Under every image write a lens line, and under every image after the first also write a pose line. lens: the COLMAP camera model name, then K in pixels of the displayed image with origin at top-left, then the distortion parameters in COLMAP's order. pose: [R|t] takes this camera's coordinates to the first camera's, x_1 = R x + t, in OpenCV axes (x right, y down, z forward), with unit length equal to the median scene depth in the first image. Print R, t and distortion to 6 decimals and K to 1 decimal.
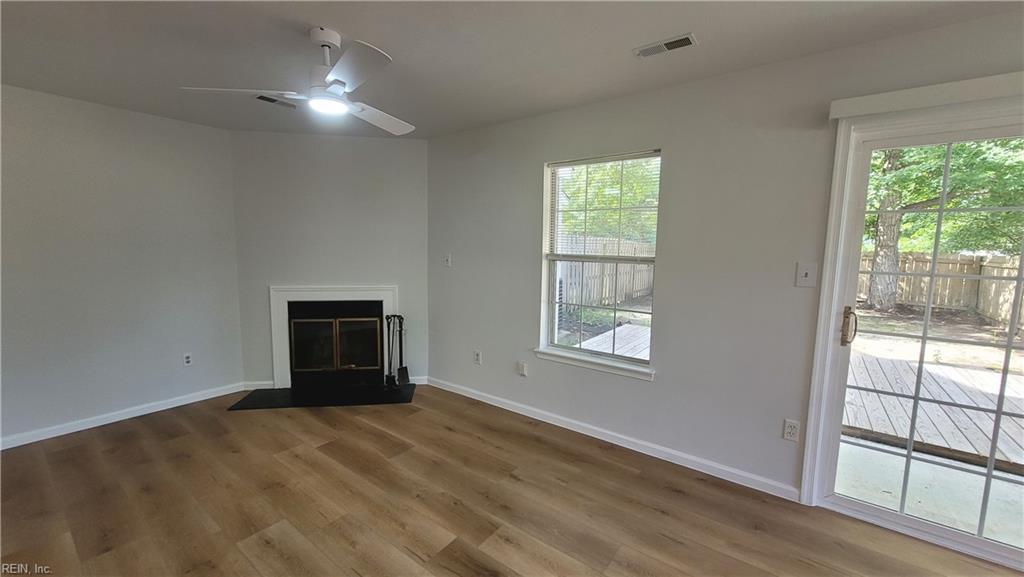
lens RADIAL K [[402.7, 0, 508.1], [0, 402.7, 288.8], [0, 0, 1]] dist [0.002312, -0.000611]
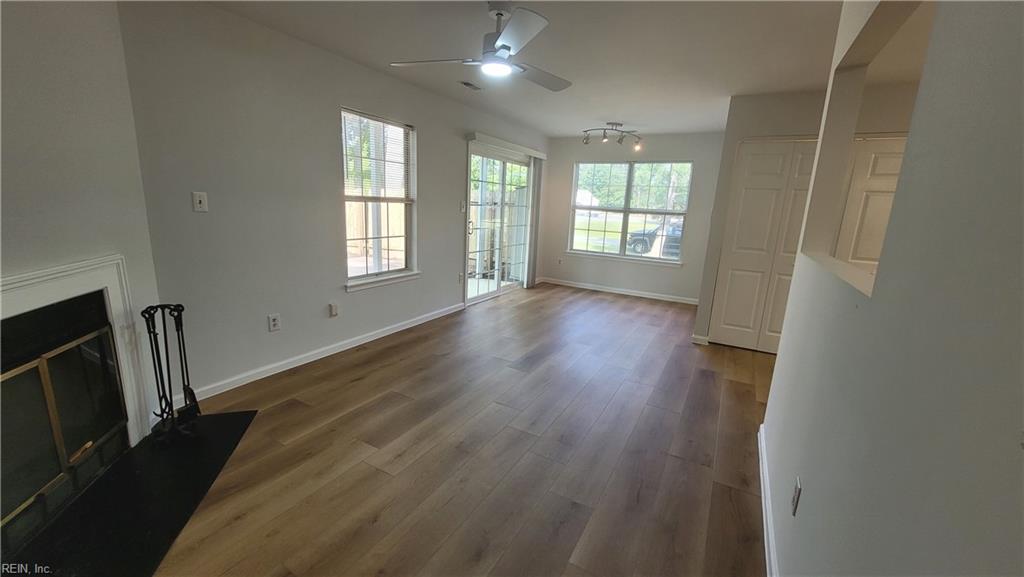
lens RADIAL K [[402.7, 0, 510.1], [0, 402.7, 286.1], [0, 0, 1]] dist [0.002312, -0.000611]
pose [[-0.134929, -0.220130, 0.966094, -1.161528], [0.060606, 0.971351, 0.229793, -0.076899], [-0.989000, 0.089557, -0.117722, 0.784137]]
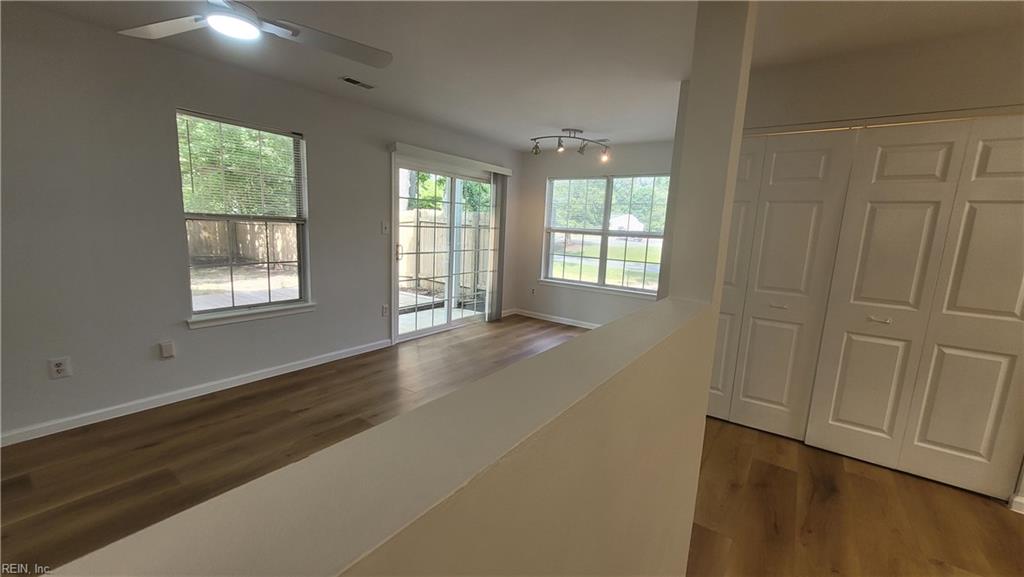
lens RADIAL K [[402.7, 0, 509.8], [0, 402.7, 287.7], [0, 0, 1]] dist [0.002312, -0.000611]
pose [[-0.020217, -0.166502, 0.985834, -0.913377], [0.066426, 0.983633, 0.167492, -0.025837], [-0.997587, 0.068871, -0.008826, 0.333181]]
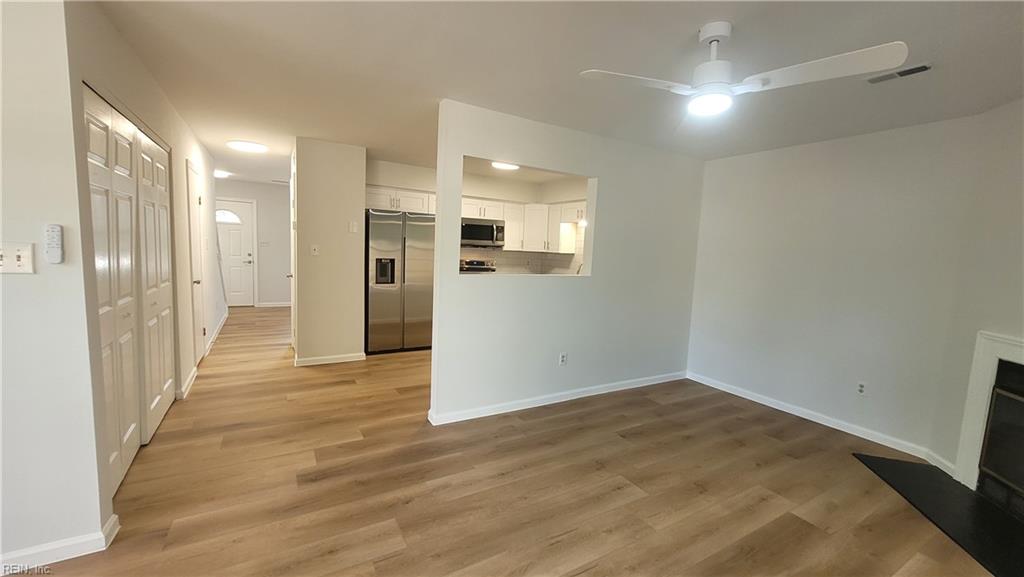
lens RADIAL K [[402.7, 0, 508.8], [0, 402.7, 287.9], [0, 0, 1]] dist [0.002312, -0.000611]
pose [[-0.377431, 0.061821, -0.923972, 0.424726], [-0.151661, 0.980170, 0.127533, -0.055244], [0.913534, 0.188266, -0.360571, 0.672522]]
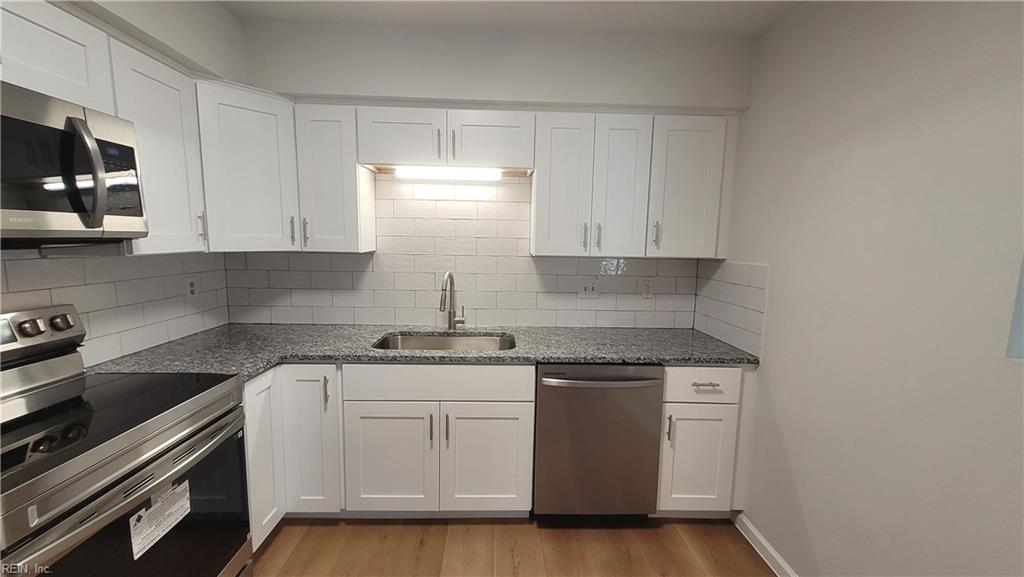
lens RADIAL K [[402.7, 0, 508.7], [0, 402.7, 287.3], [0, 0, 1]] dist [0.002312, -0.000611]
pose [[0.629930, 0.089149, -0.771519, -0.899463], [-0.095126, 0.994767, 0.037277, 0.003698], [0.770804, 0.049910, 0.635114, -0.133015]]
